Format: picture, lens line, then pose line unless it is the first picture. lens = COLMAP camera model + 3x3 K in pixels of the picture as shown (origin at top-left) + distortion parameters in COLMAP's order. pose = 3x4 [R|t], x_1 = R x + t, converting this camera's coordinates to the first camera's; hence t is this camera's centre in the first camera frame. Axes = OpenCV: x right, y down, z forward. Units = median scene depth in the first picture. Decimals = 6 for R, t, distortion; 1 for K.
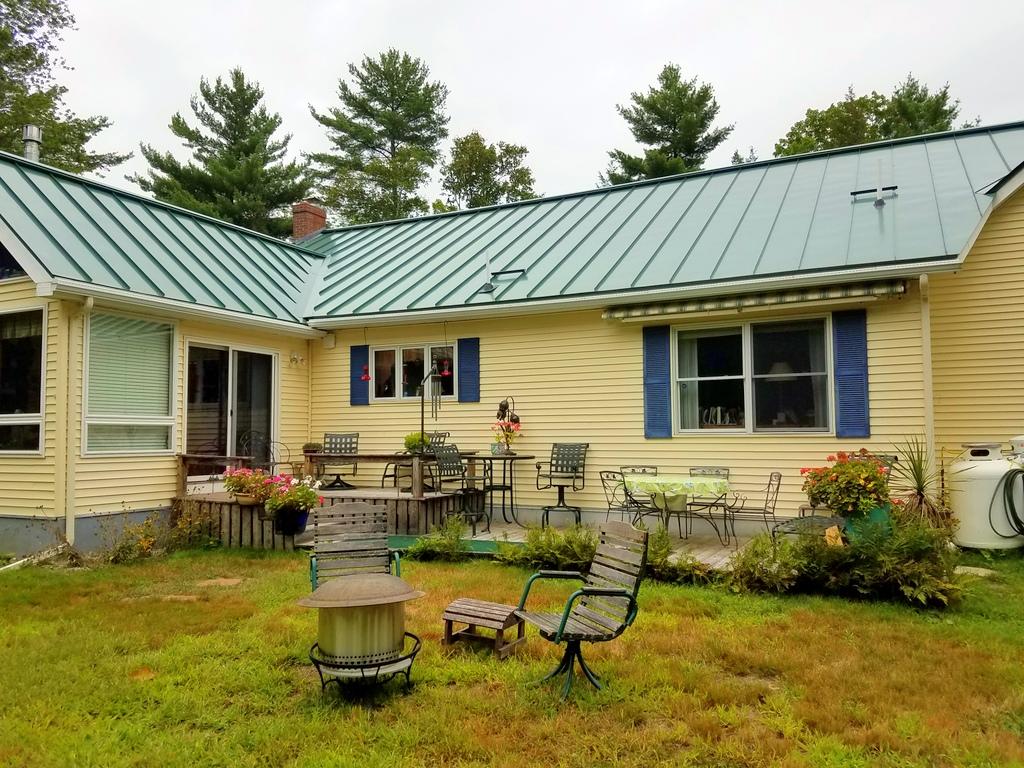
lens RADIAL K [[799.3, 0, 512.0], [0, 799.3, 384.0], [0, 0, 1]] dist [0.006265, 0.003211]
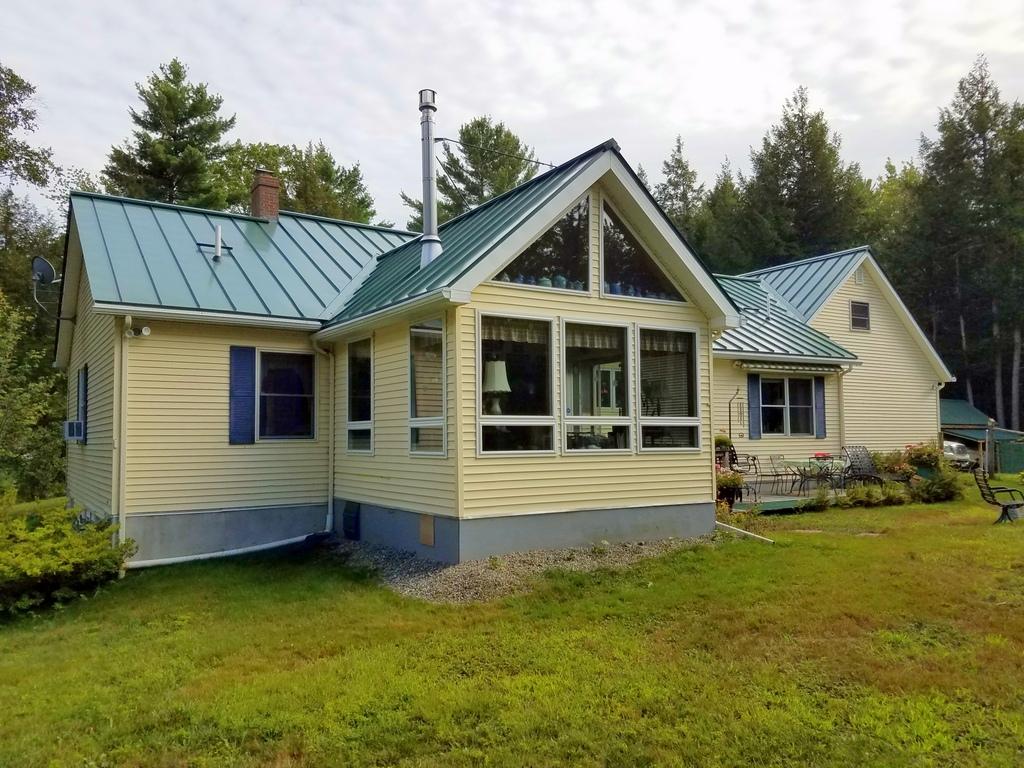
lens RADIAL K [[799.3, 0, 512.0], [0, 799.3, 384.0], [0, 0, 1]] dist [0.006265, 0.003211]
pose [[0.530579, 0.059764, 0.845526, -1.570490], [-0.050799, 0.997960, -0.038661, 0.041972], [-0.846112, -0.022439, 0.532533, 0.539591]]
